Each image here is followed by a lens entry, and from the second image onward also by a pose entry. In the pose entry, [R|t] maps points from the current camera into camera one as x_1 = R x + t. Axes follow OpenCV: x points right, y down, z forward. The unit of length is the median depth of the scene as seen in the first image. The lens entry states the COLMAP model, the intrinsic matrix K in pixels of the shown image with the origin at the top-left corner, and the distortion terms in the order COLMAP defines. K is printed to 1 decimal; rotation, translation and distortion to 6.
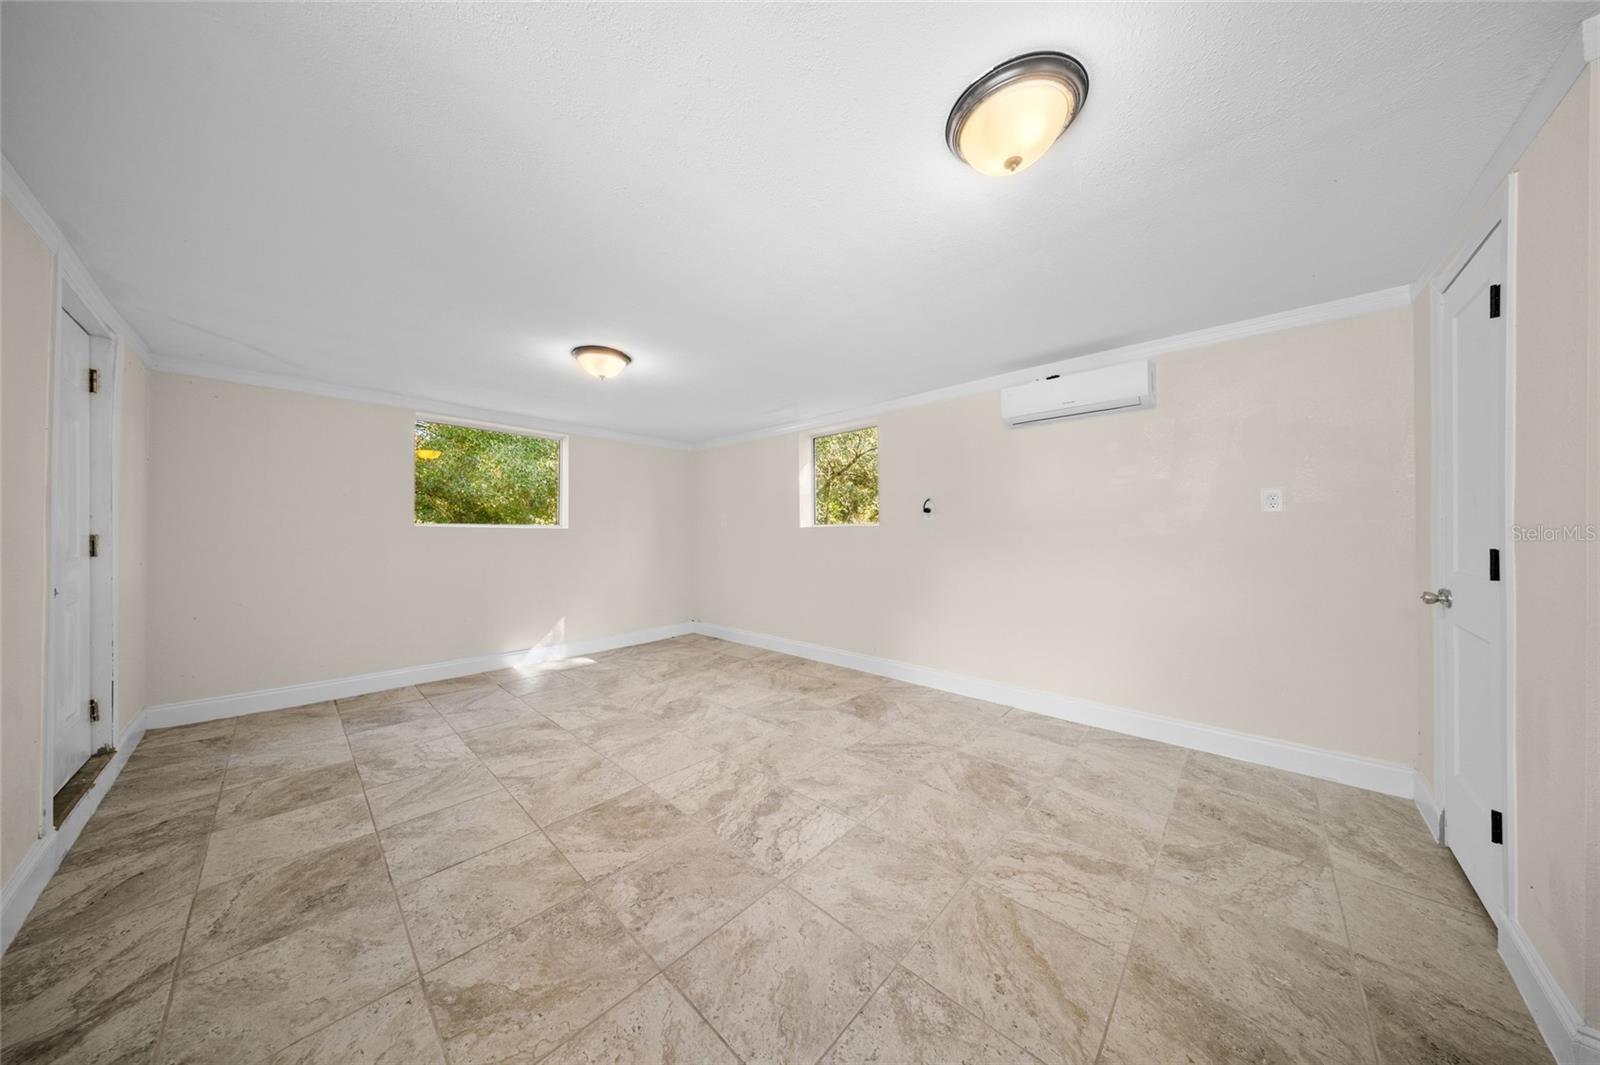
lens RADIAL K [[481.0, 0, 795.4], [0, 481.0, 532.2], [0, 0, 1]] dist [0.013597, -0.003919]
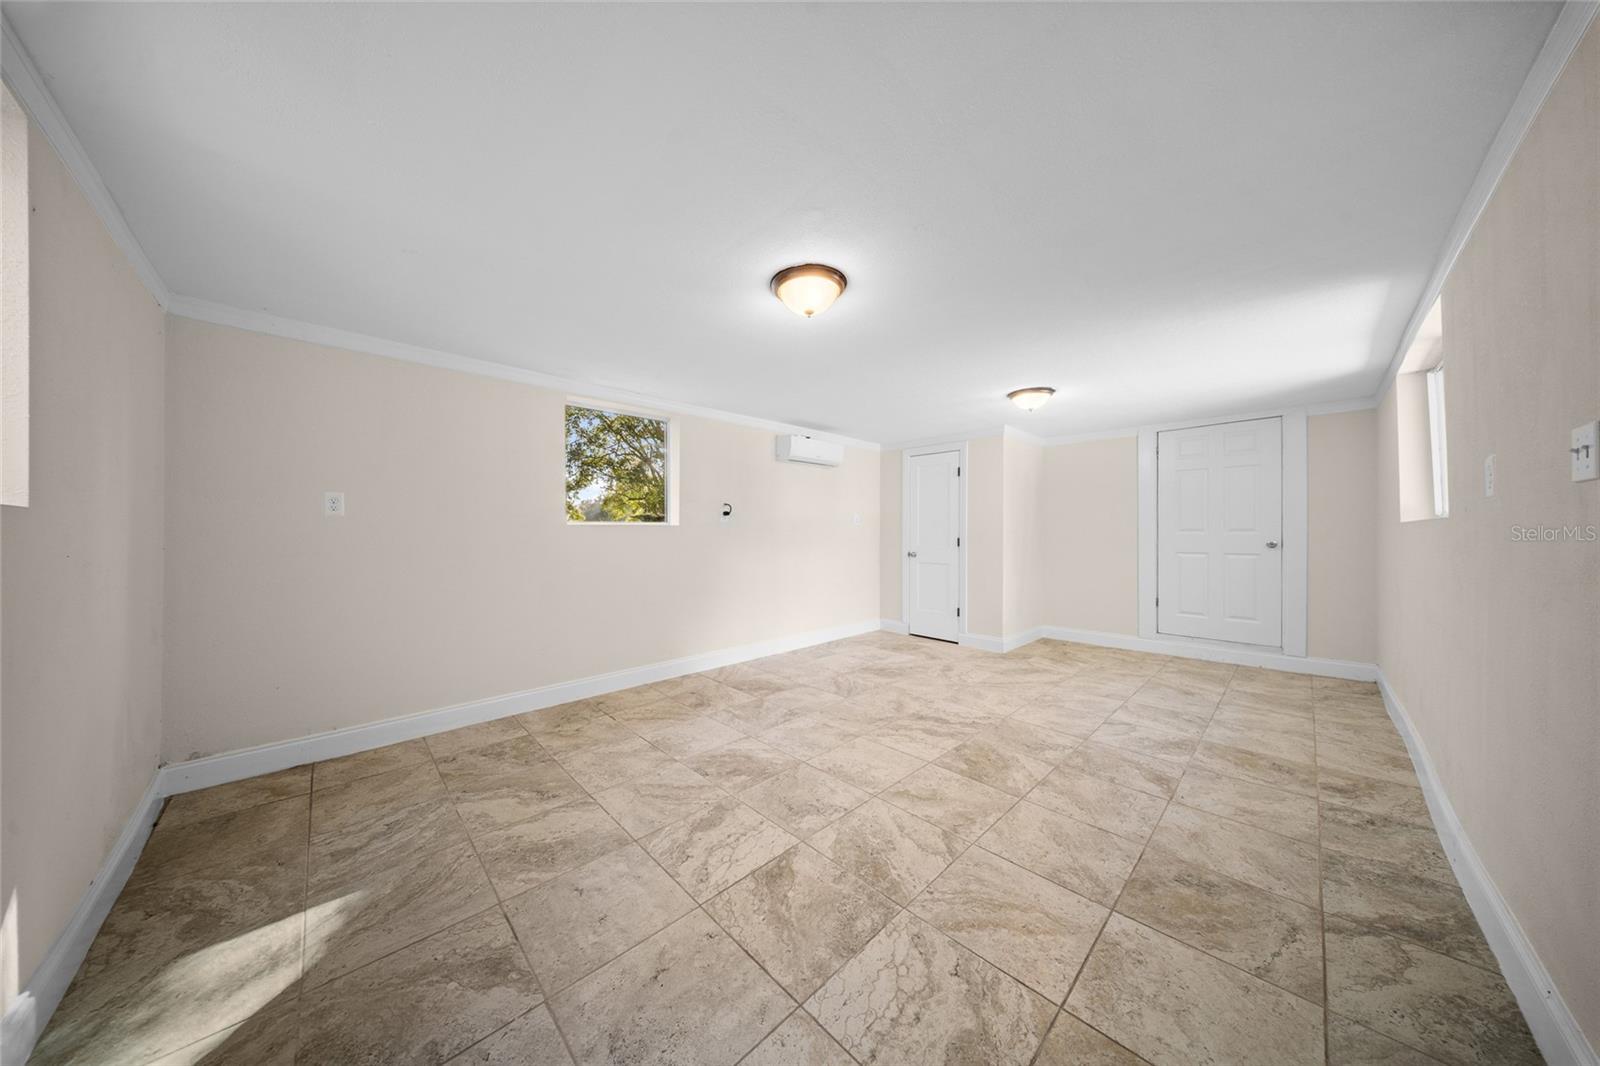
lens RADIAL K [[481.0, 0, 795.4], [0, 481.0, 532.7], [0, 0, 1]] dist [0.013597, -0.003919]
pose [[0.055029, 0.004711, 0.998474, -1.301103], [-0.002809, 0.999986, -0.004564, 0.008156], [-0.998481, -0.002554, 0.055041, 1.139931]]
